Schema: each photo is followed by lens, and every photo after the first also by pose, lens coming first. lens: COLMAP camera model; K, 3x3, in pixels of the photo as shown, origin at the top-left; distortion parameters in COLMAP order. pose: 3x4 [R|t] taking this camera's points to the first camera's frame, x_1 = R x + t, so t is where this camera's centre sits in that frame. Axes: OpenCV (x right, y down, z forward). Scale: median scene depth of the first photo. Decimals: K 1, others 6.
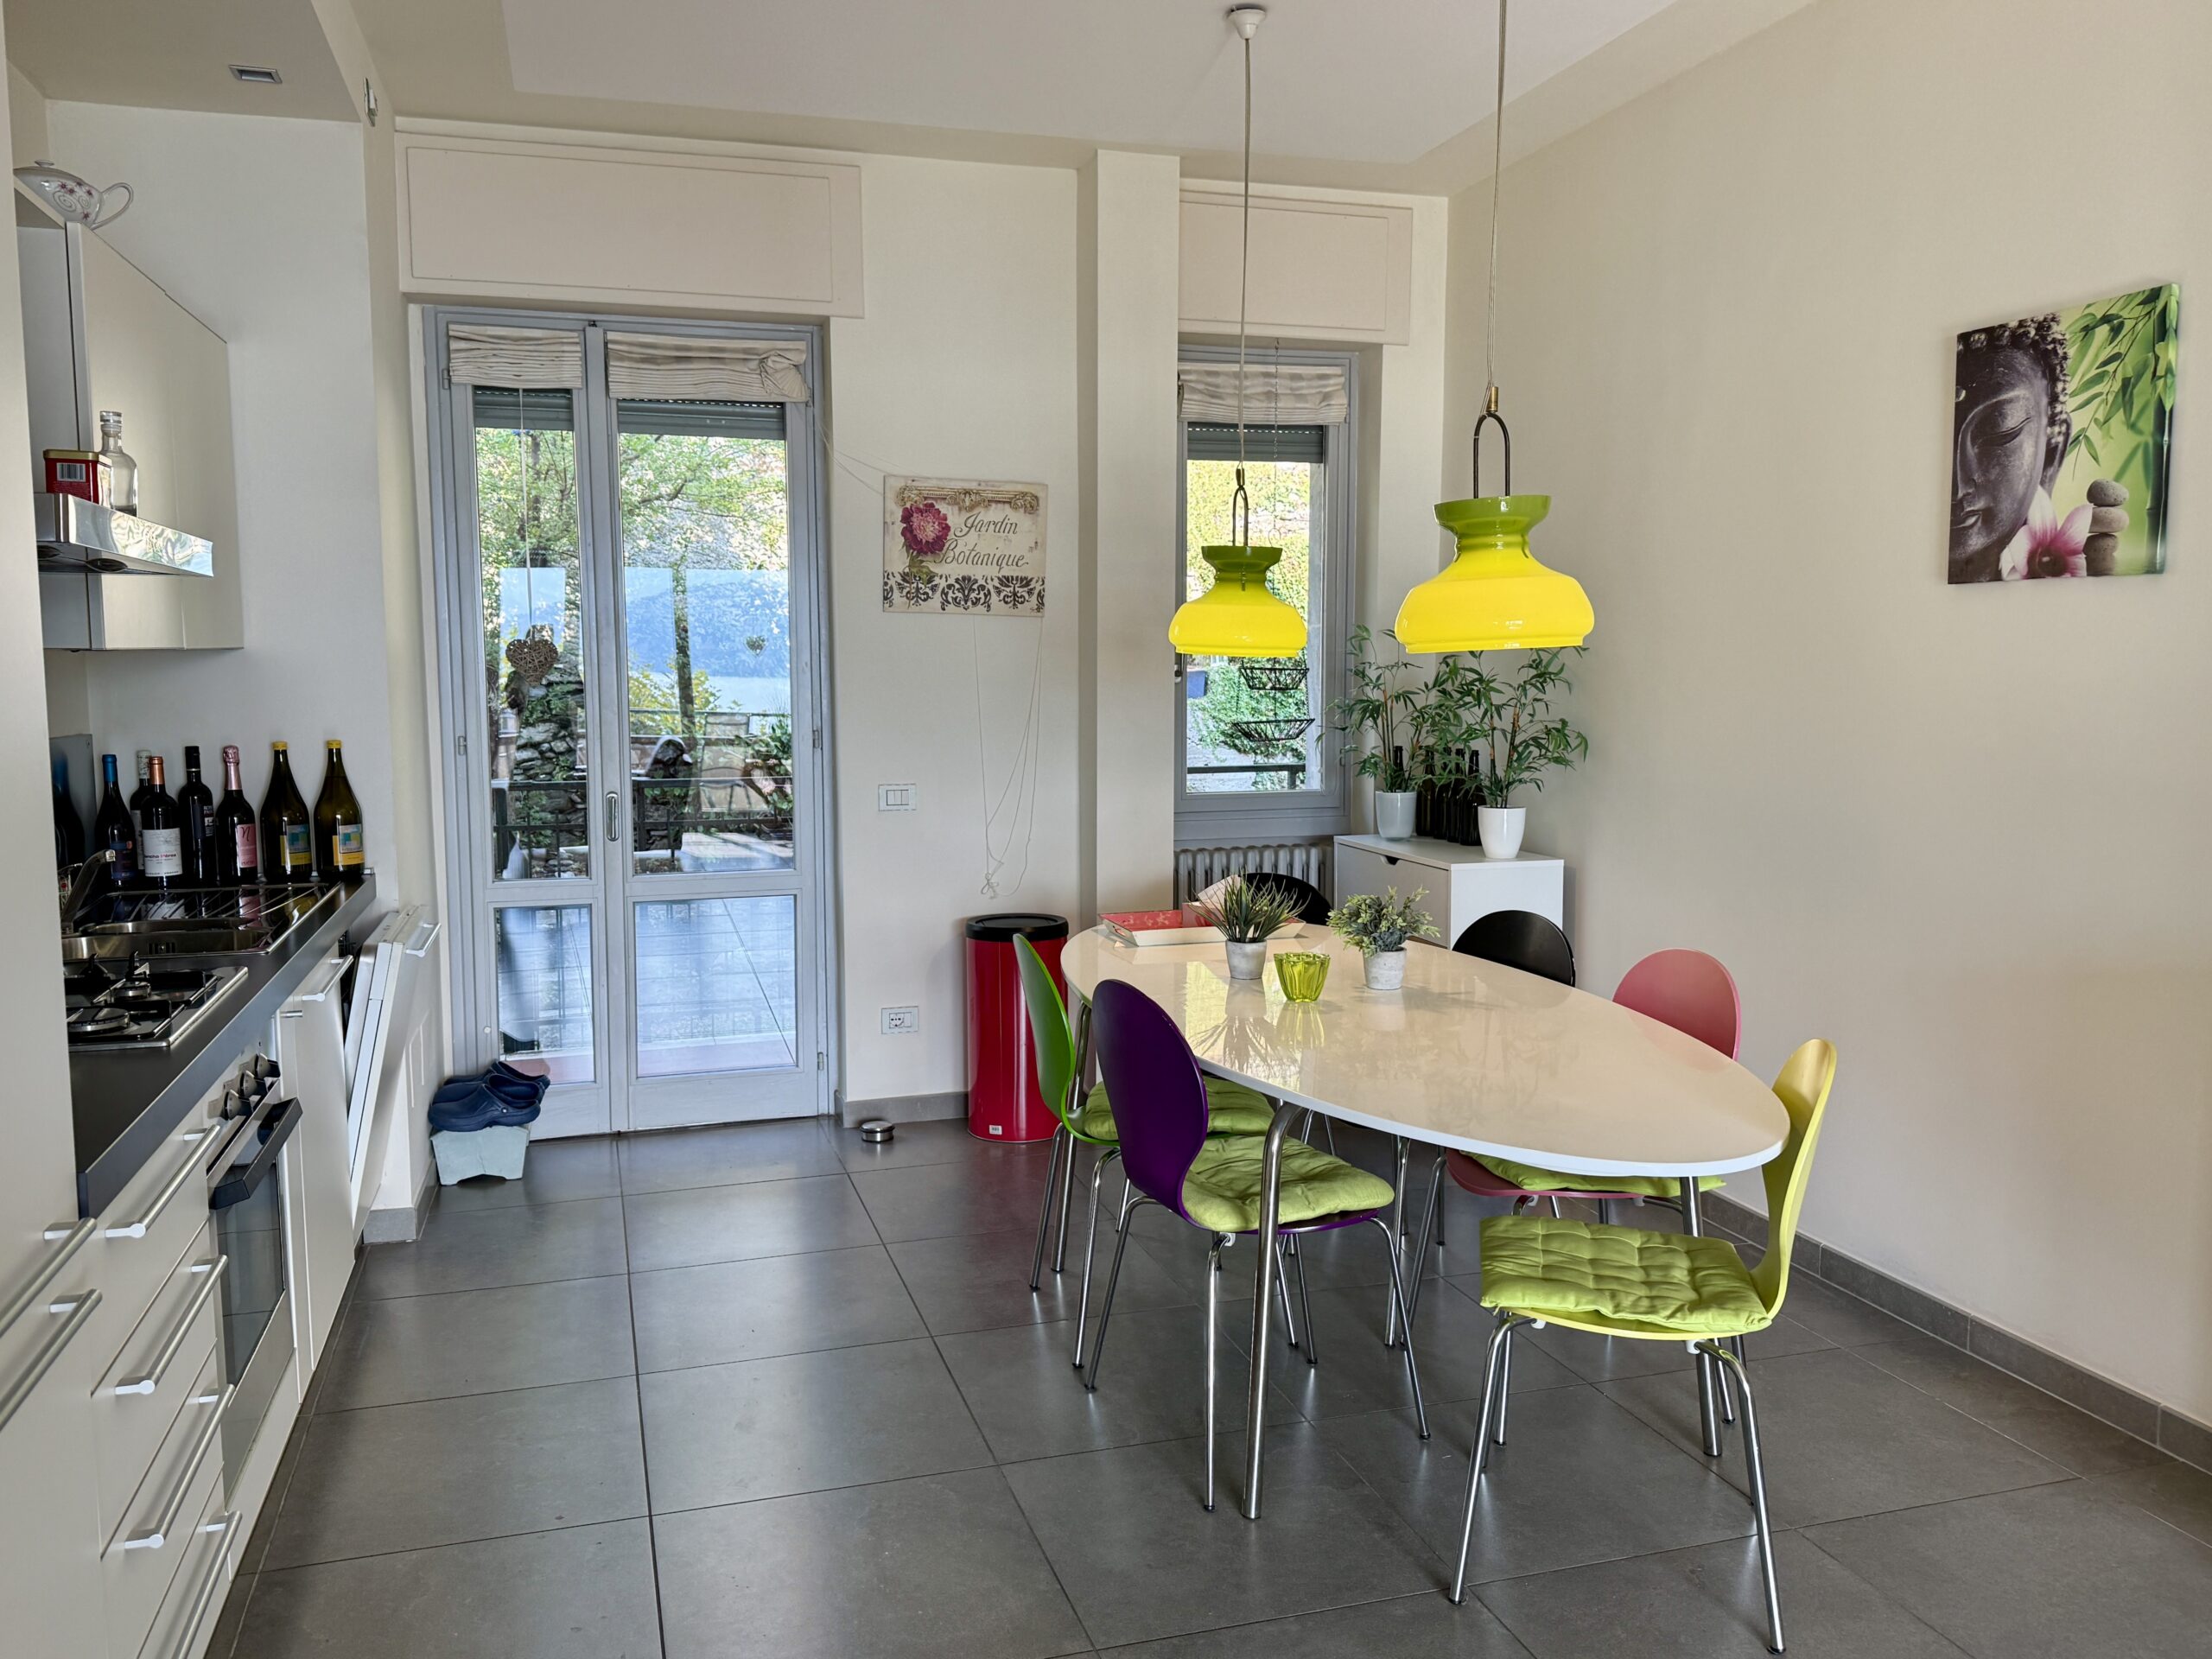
lens RADIAL K [[1636.2, 0, 1123.2], [0, 1636.2, 843.0], [0, 0, 1]] dist [0.079561, -0.100514]
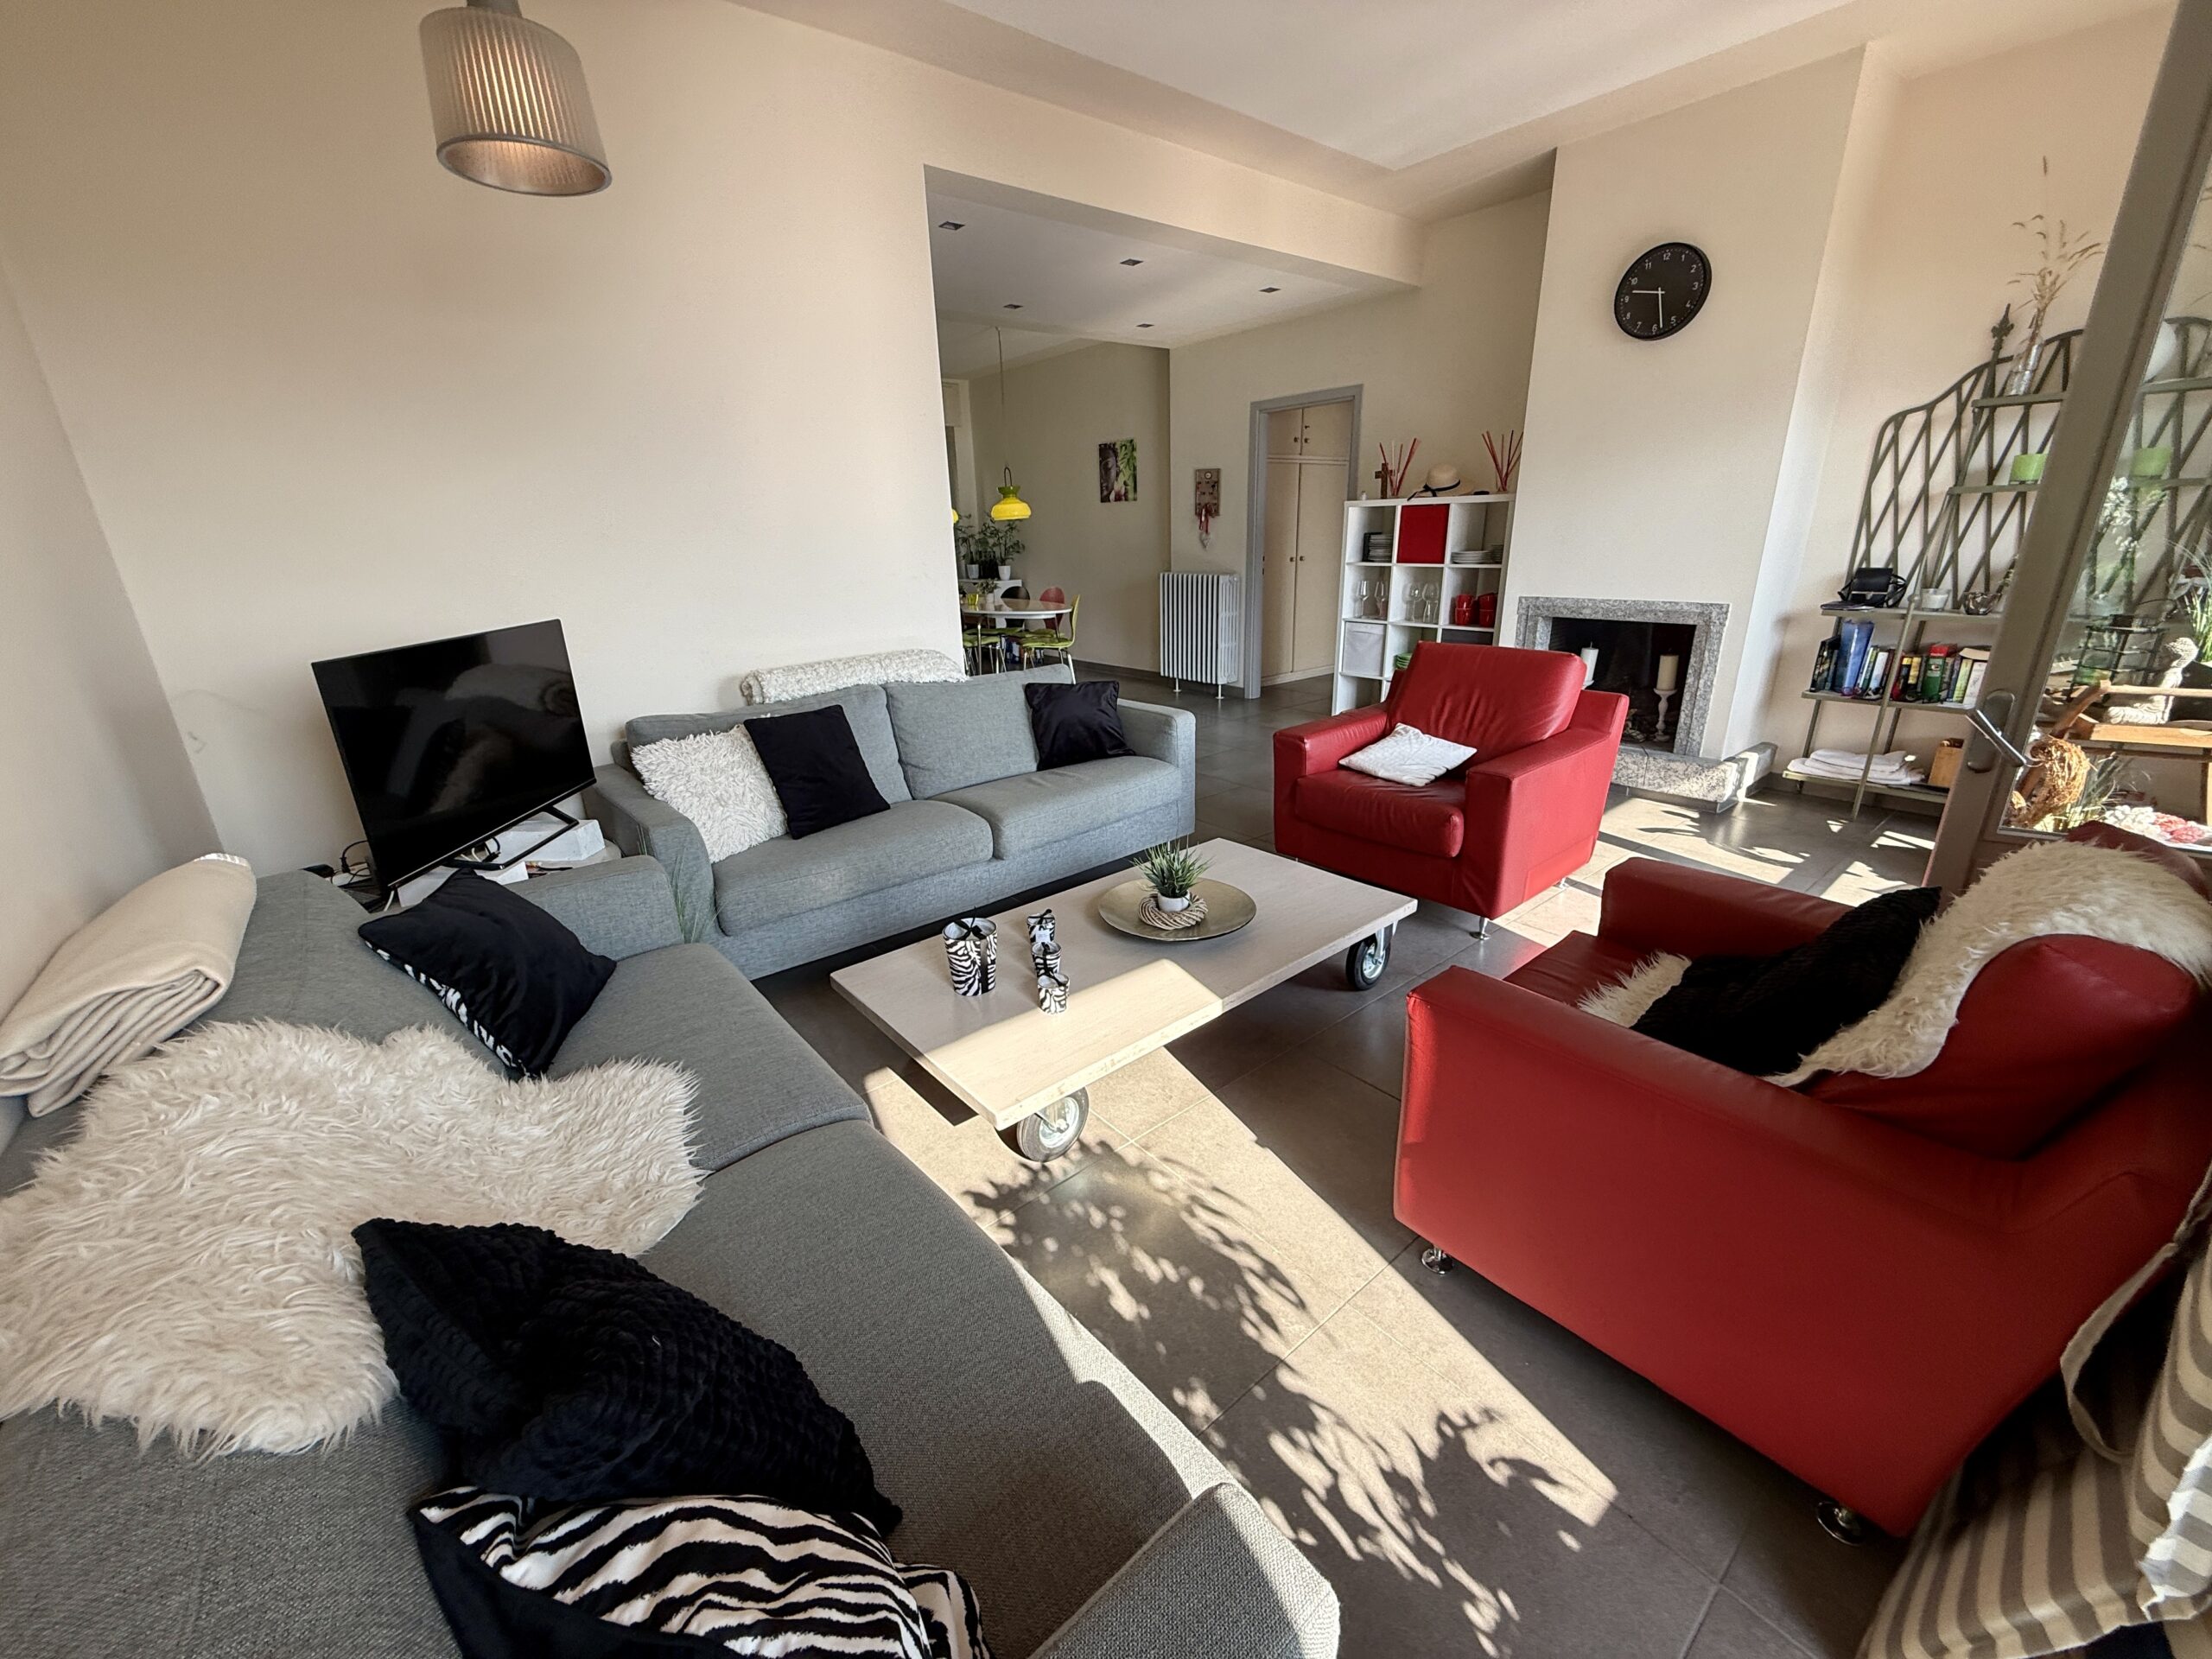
lens RADIAL K [[888.0, 0, 1123.0], [0, 888.0, 818.4], [0, 0, 1]] dist [-0.000566, -0.000358]
pose [[0.912946, -0.155502, 0.377292, -0.515476], [0.078487, 0.974199, 0.211602, 0.182181], [-0.400462, -0.163568, 0.901596, -1.398674]]
